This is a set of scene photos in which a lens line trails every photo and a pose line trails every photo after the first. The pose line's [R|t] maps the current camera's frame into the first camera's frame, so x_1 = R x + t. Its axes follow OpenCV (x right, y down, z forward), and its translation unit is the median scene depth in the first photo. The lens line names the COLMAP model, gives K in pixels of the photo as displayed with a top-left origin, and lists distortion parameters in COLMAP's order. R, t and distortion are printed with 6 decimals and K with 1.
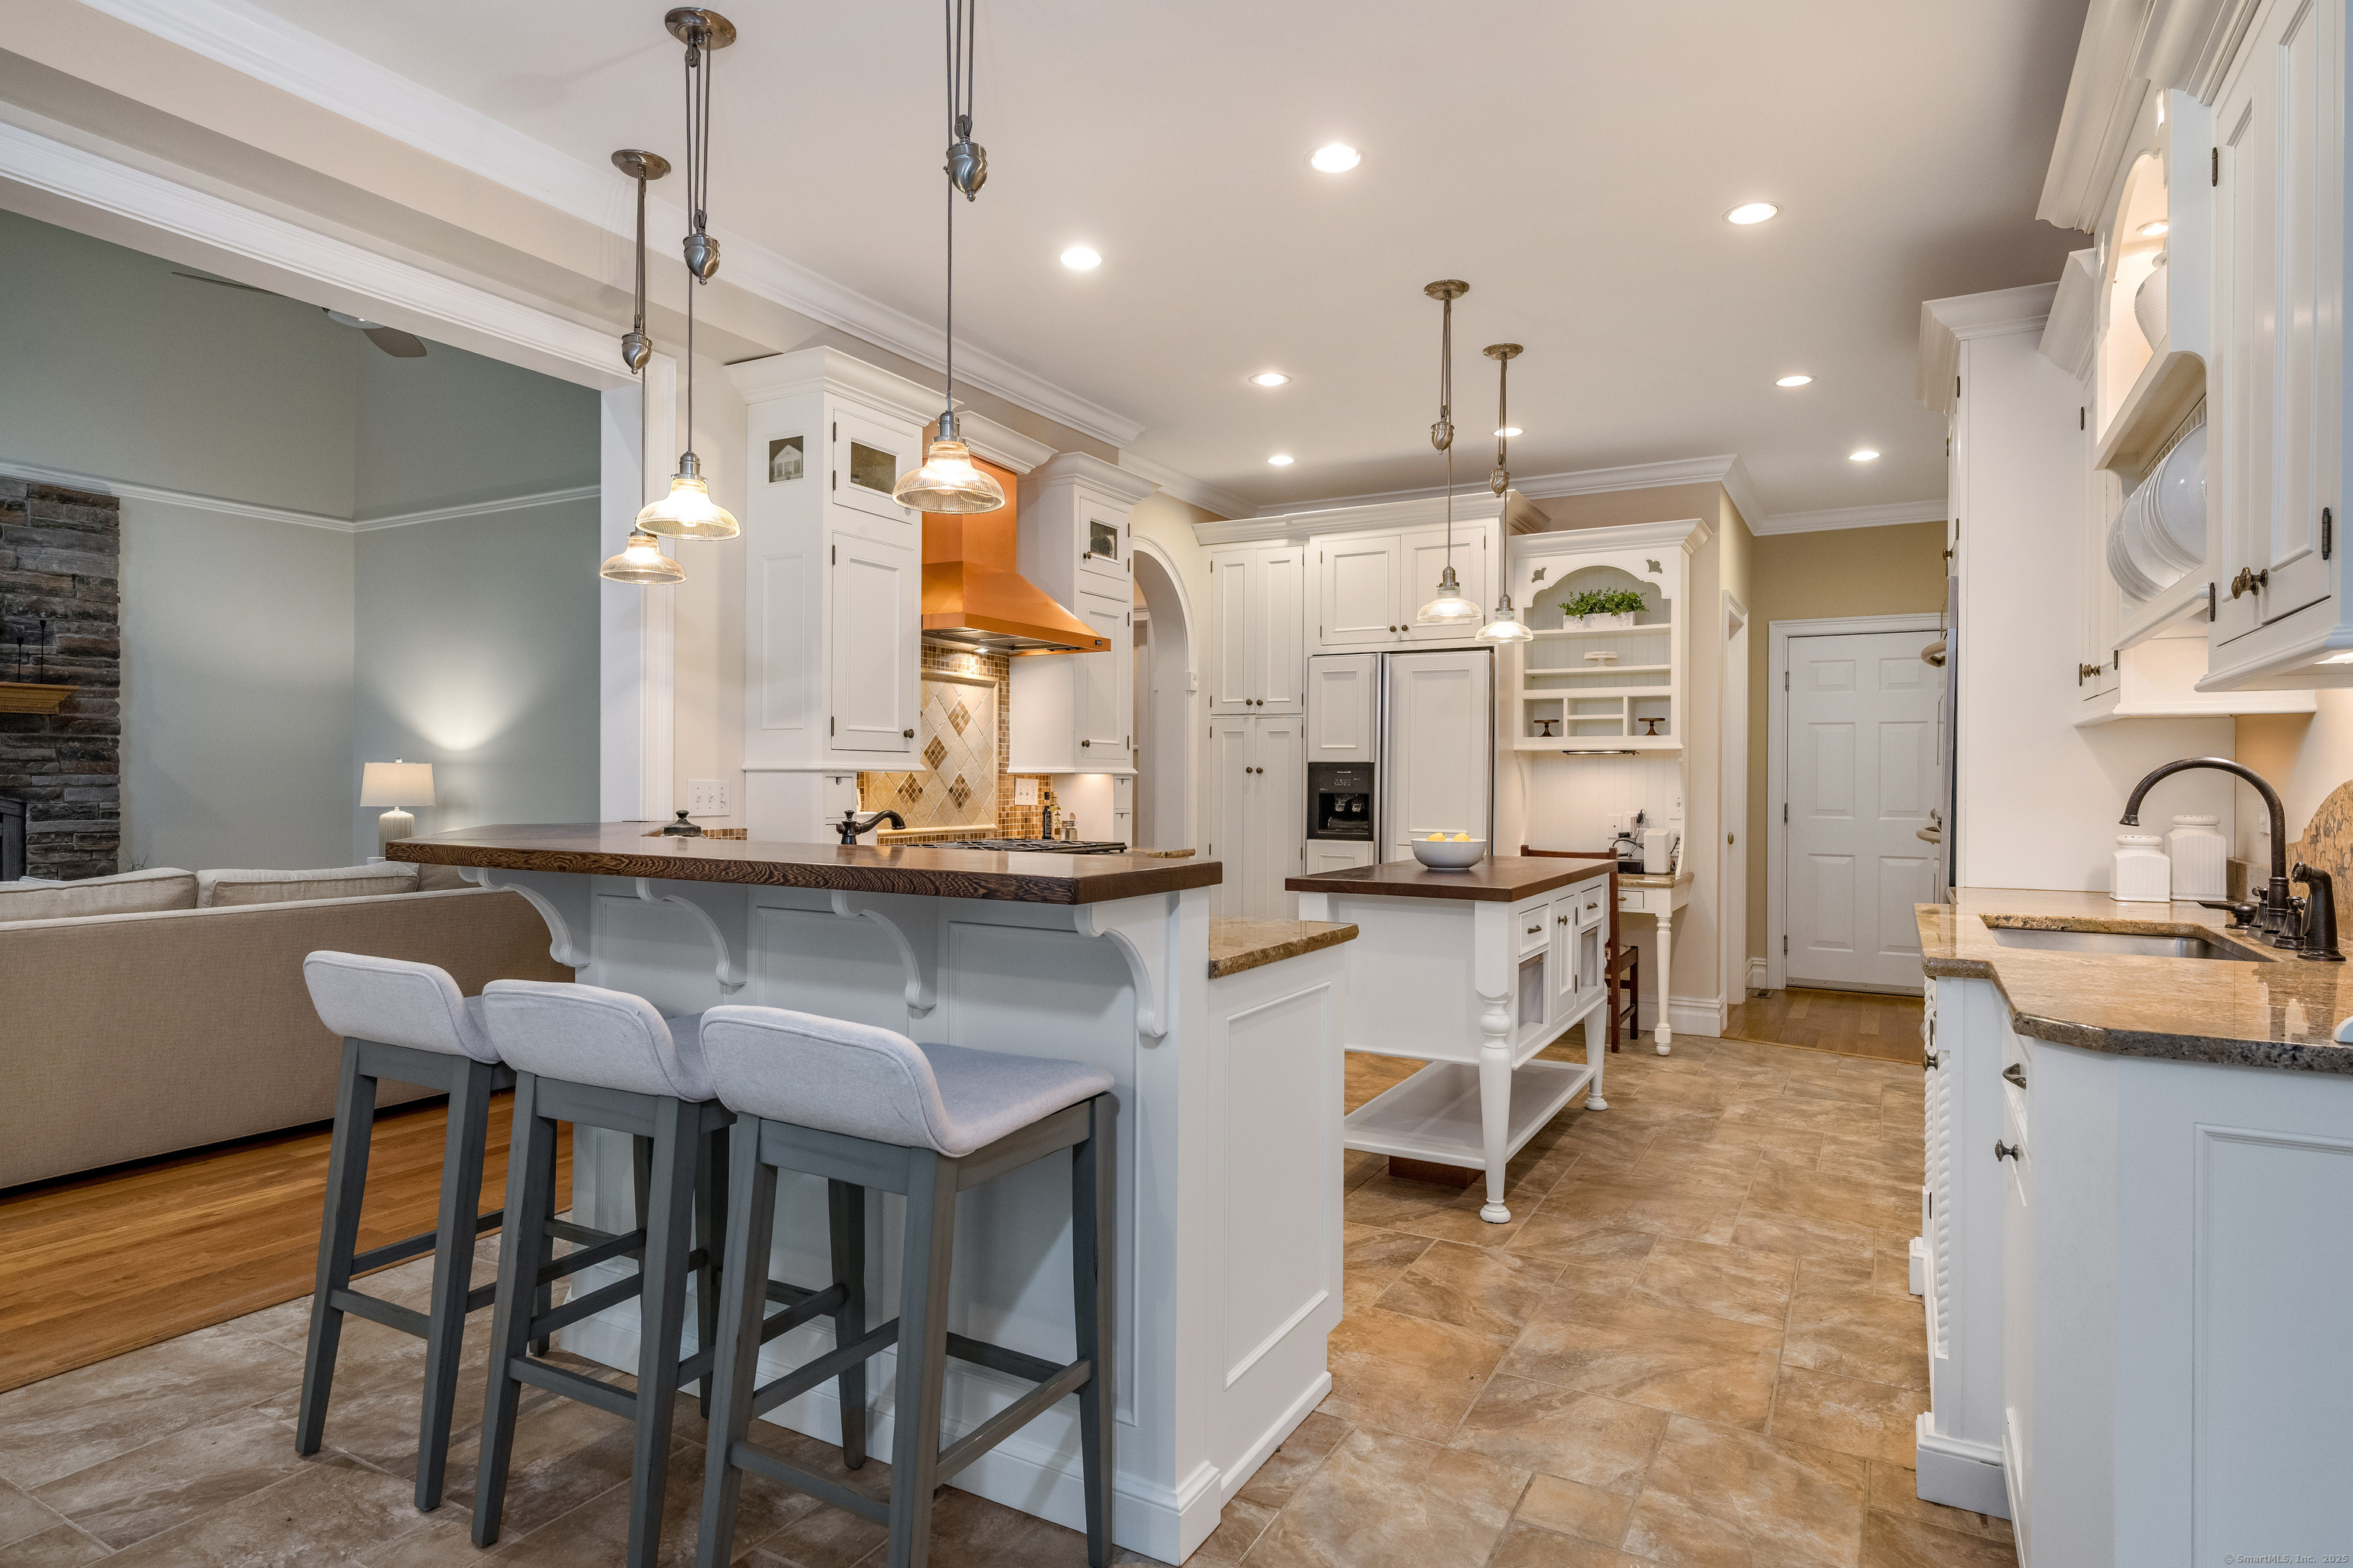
lens RADIAL K [[1268.7, 0, 1171.5], [0, 1268.7, 807.1], [0, 0, 1]] dist [0.000979, 0.000305]
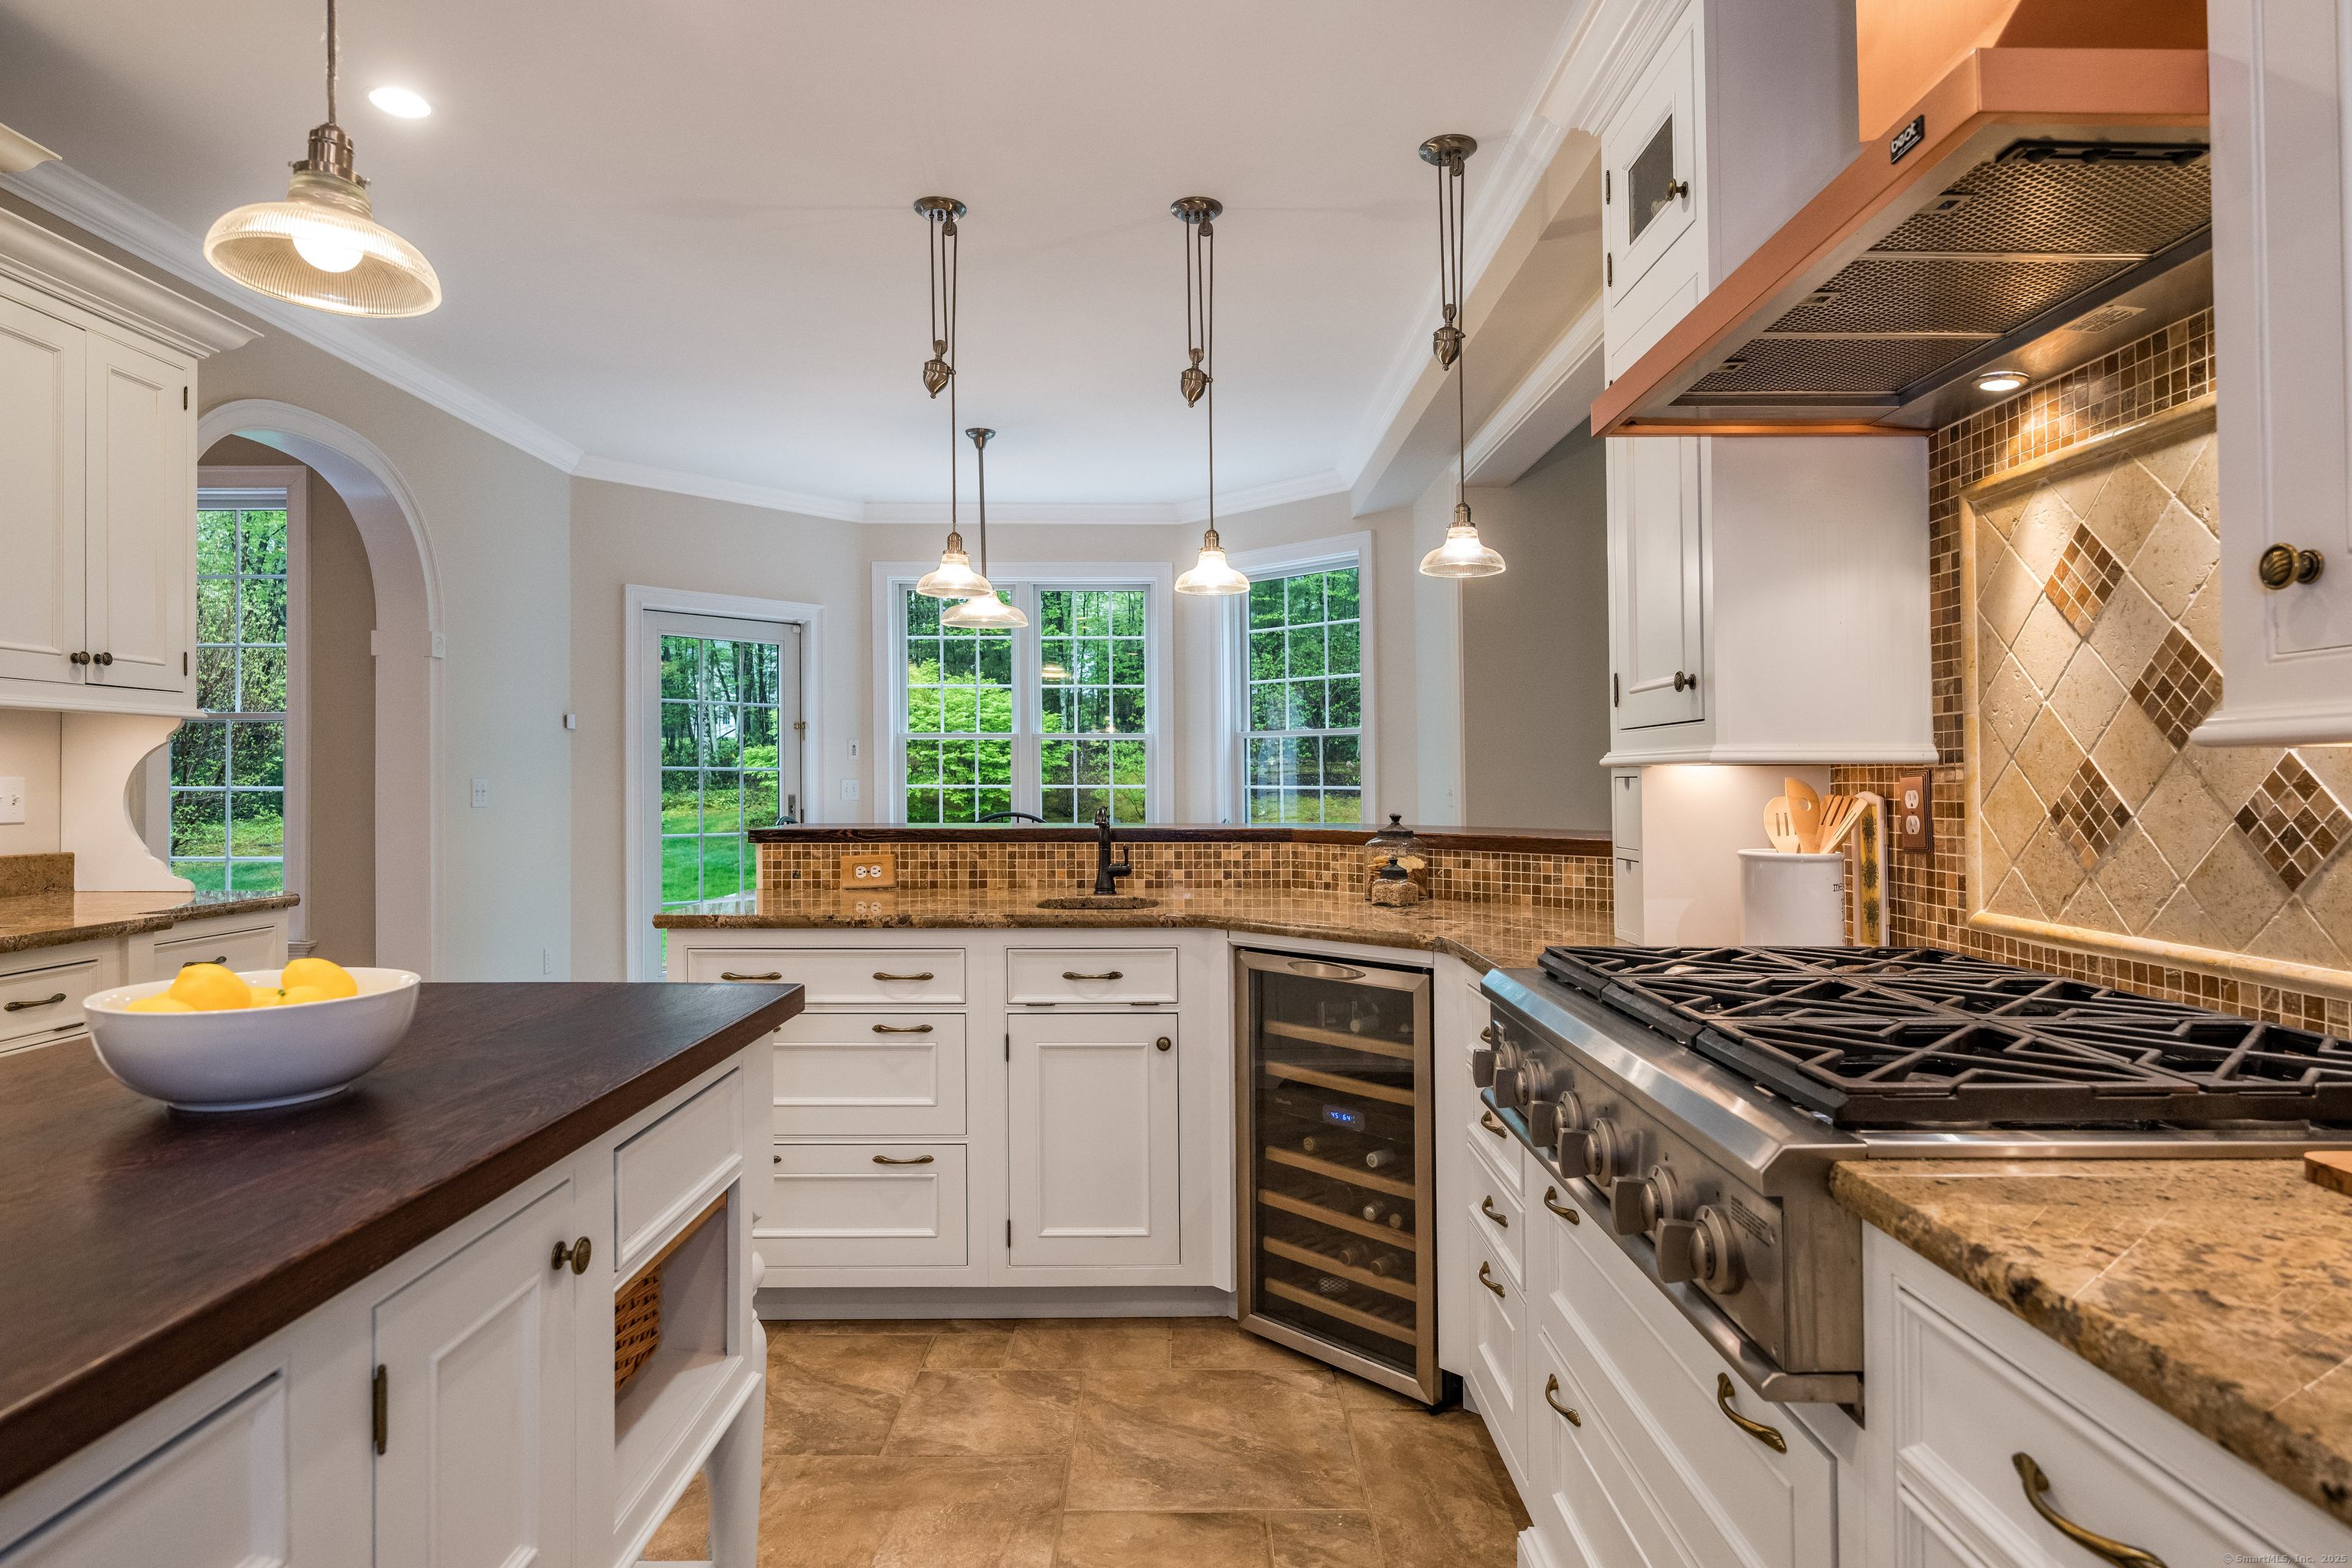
lens RADIAL K [[1271.3, 0, 1183.0], [0, 1271.3, 762.9], [0, 0, 1]] dist [0.002001, -0.000682]
pose [[-0.866726, -0.013916, -0.498590, 0.150457], [-0.016592, 0.999862, 0.000936, -0.021060], [0.498508, 0.009084, -0.866837, 1.074605]]
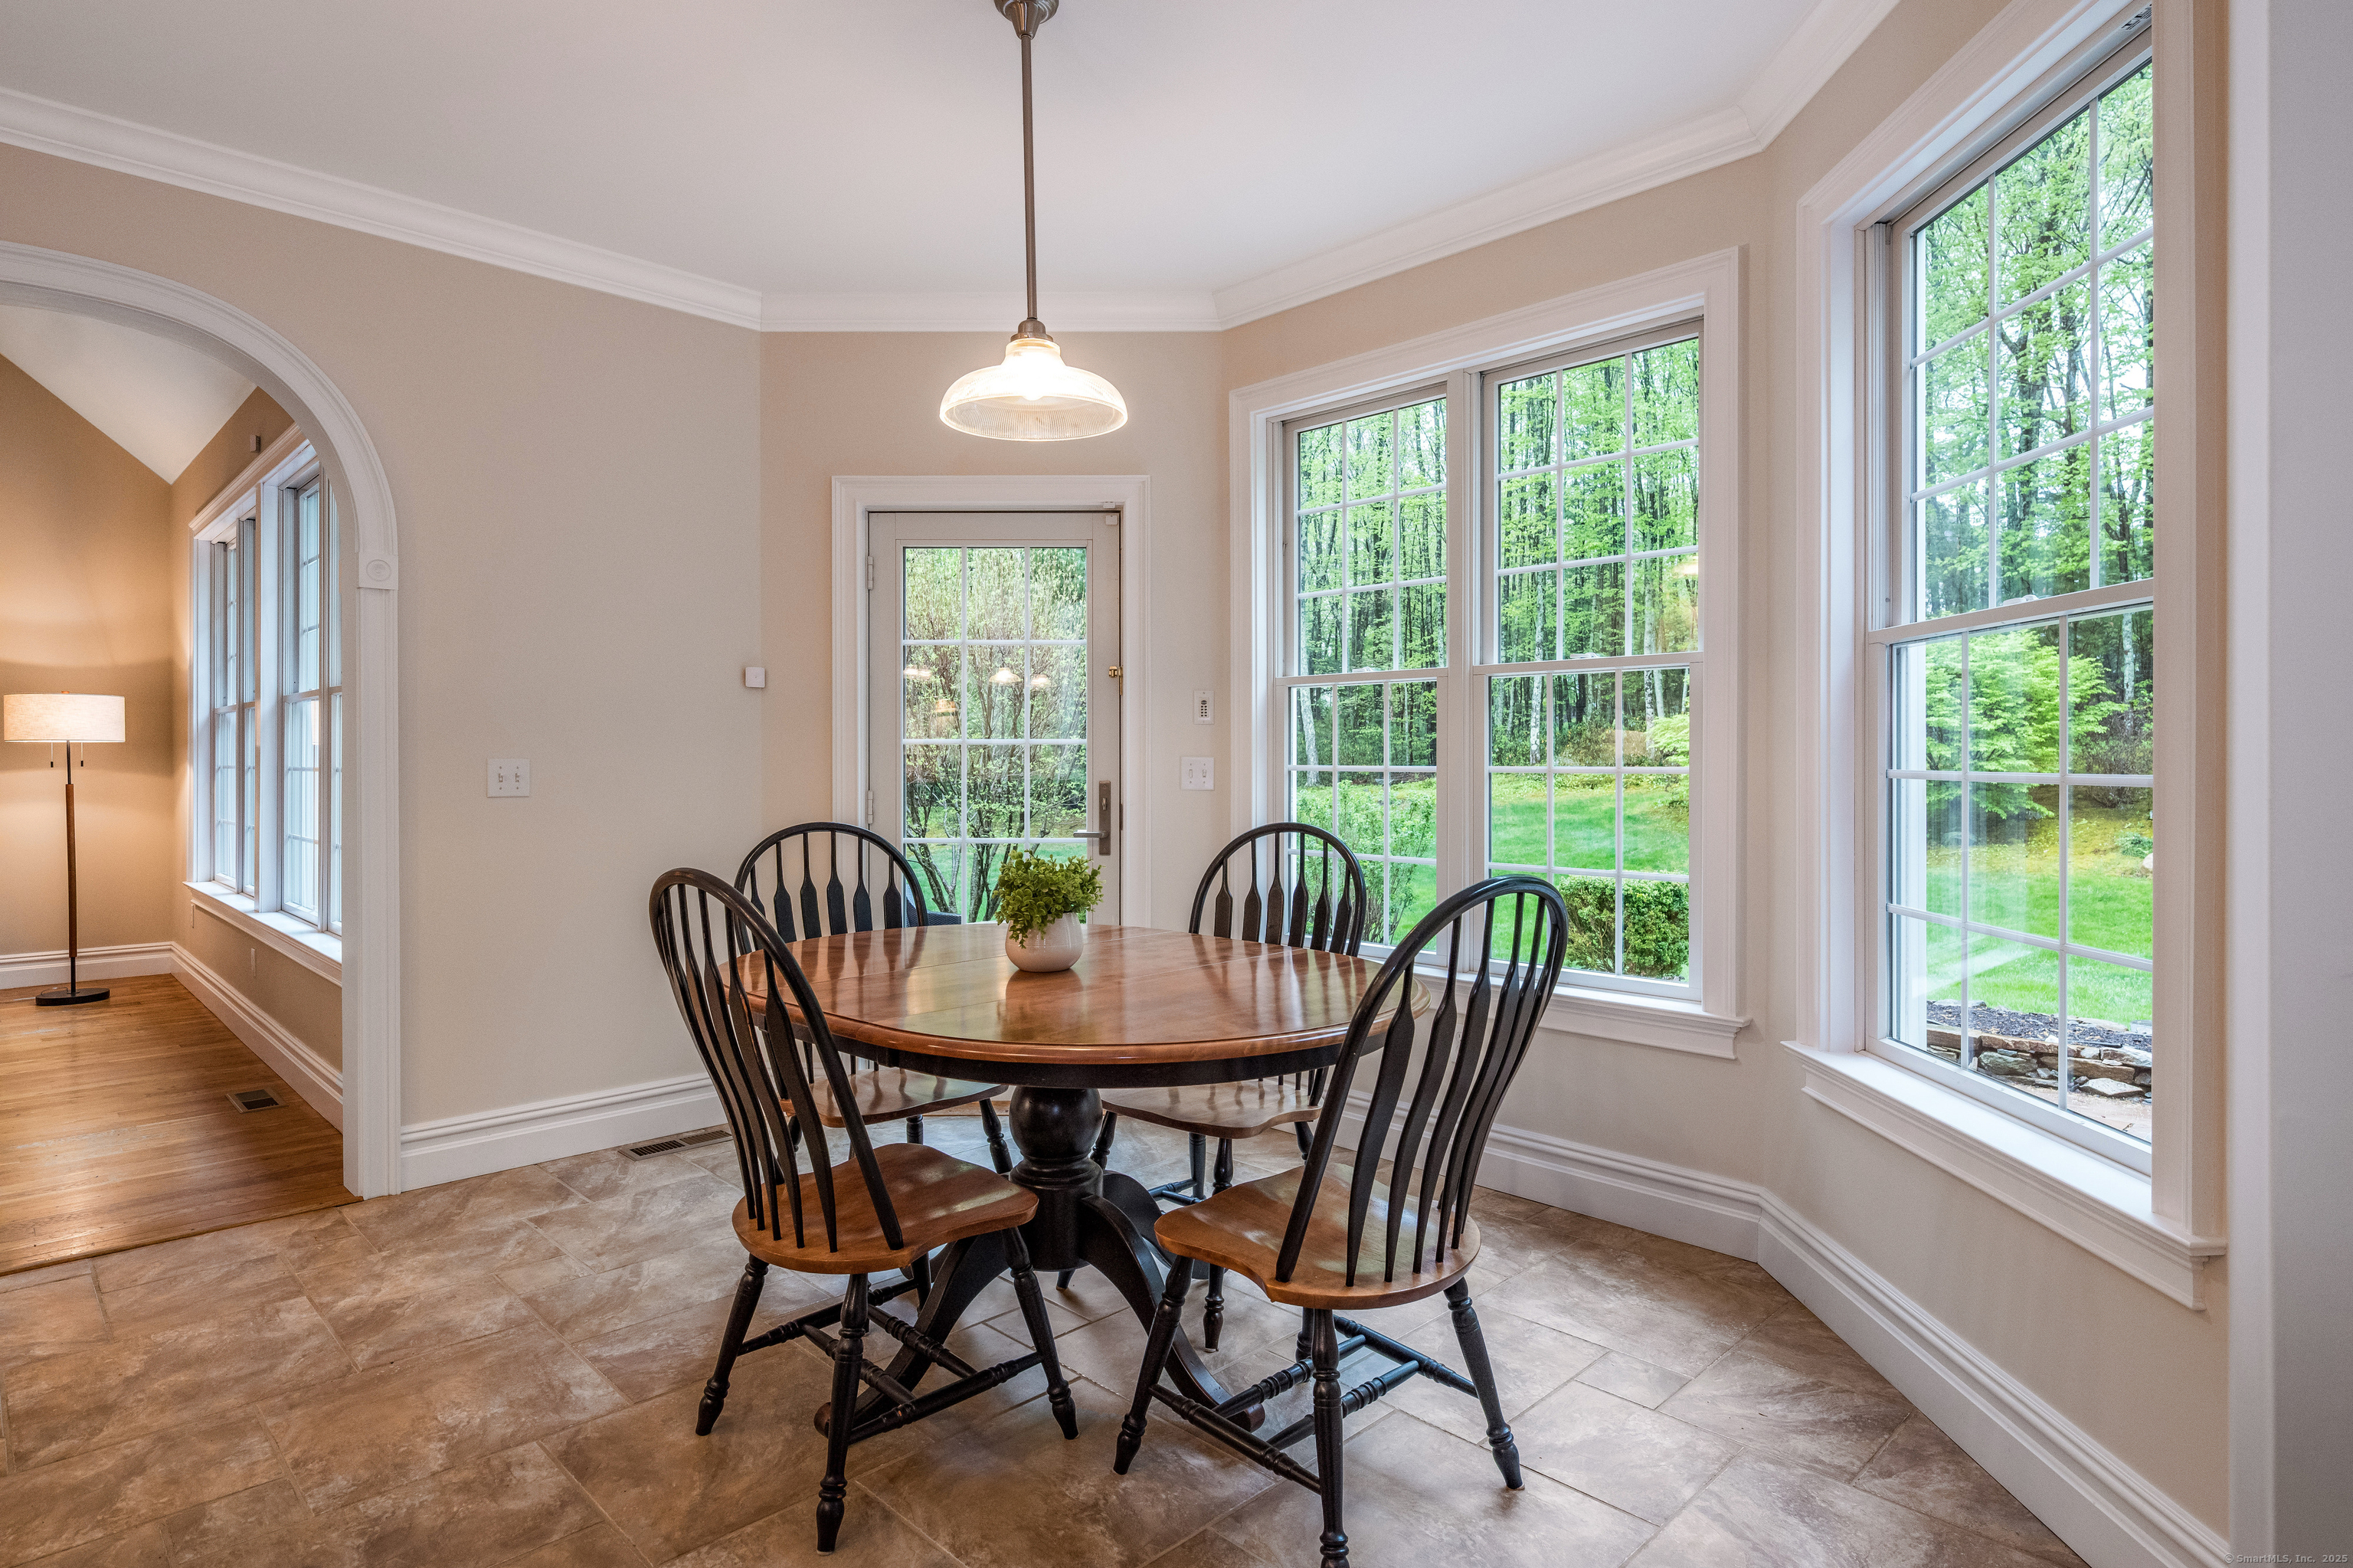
lens RADIAL K [[1253.8, 0, 1180.5], [0, 1253.8, 770.8], [0, 0, 1]] dist [0.000702, 0.000105]
pose [[-0.961504, -0.008192, 0.274669, -0.430843], [0.001094, 0.999433, 0.033640, -0.014287], [-0.274789, 0.032645, -0.960950, 0.509774]]
